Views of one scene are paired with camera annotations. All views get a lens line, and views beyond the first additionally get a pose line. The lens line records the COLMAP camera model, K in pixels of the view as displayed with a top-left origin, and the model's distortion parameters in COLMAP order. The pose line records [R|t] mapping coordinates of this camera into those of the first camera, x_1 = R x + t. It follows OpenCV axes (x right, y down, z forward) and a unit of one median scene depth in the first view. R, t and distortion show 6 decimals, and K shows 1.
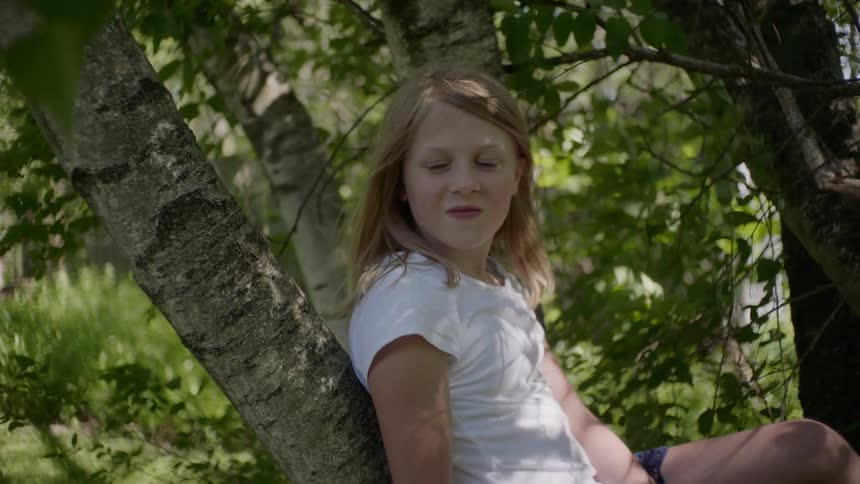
lens RADIAL K [[809.6, 0, 436.4], [0, 809.6, 241.3], [0, 0, 1]] dist [-0.074045, 0.000000]
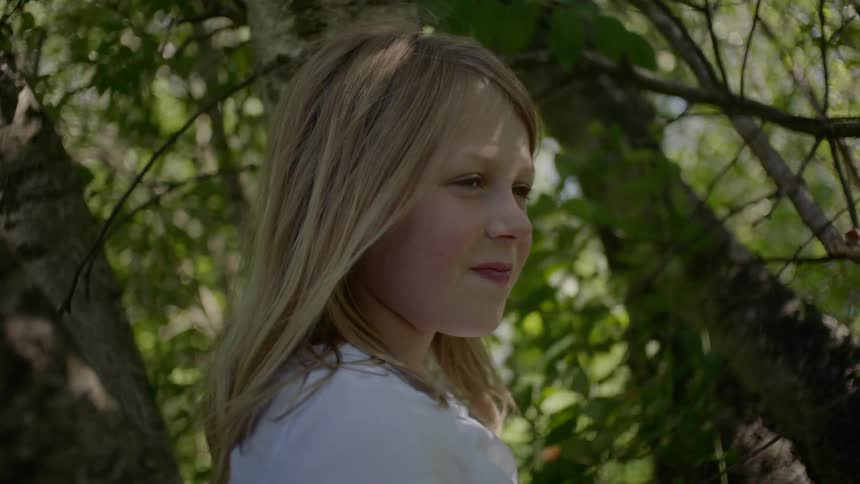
lens RADIAL K [[809.6, 0, 423.6], [0, 809.6, 237.8], [0, 0, 1]] dist [-0.074045, 0.000000]
pose [[0.942922, 0.033109, 0.331363, -0.127695], [0.013029, 0.990616, -0.136055, 0.016990], [-0.332758, 0.132607, 0.933642, 0.400593]]
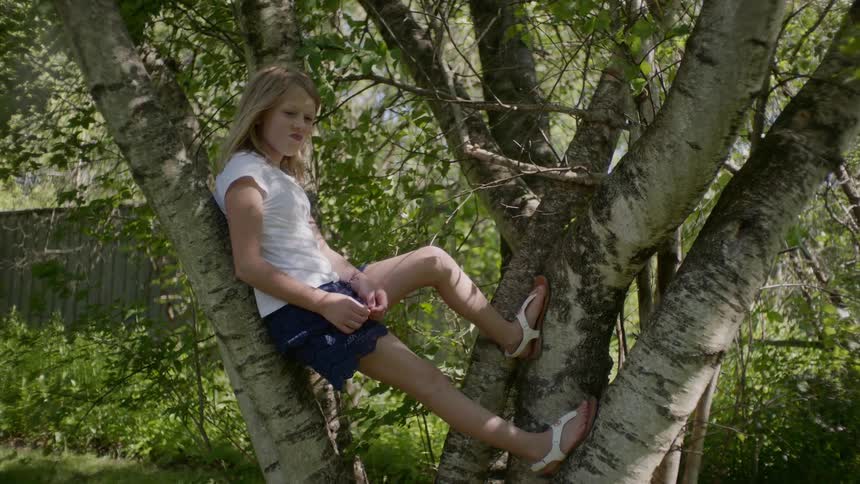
lens RADIAL K [[809.6, 0, 427.4], [0, 809.6, 242.8], [0, 0, 1]] dist [-0.074045, 0.000000]
pose [[0.982766, 0.074921, 0.168993, 0.070058], [-0.054295, 0.990854, -0.123533, 0.377845], [-0.176703, 0.112228, 0.977845, -0.842931]]
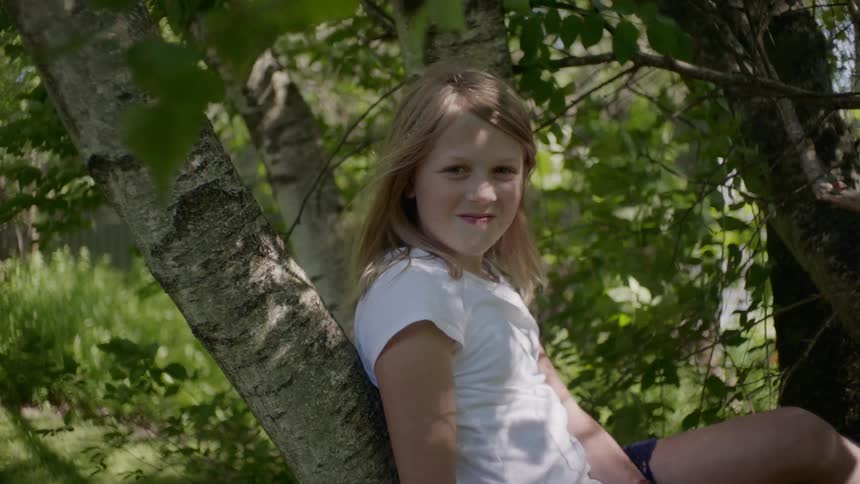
lens RADIAL K [[809.6, 0, 433.7], [0, 809.6, 241.3], [0, 0, 1]] dist [-0.074045, 0.000000]
pose [[0.999051, 0.032728, 0.028753, -0.035748], [-0.032955, 0.999429, 0.007471, -0.003293], [-0.028492, -0.008411, 0.999559, -0.006950]]
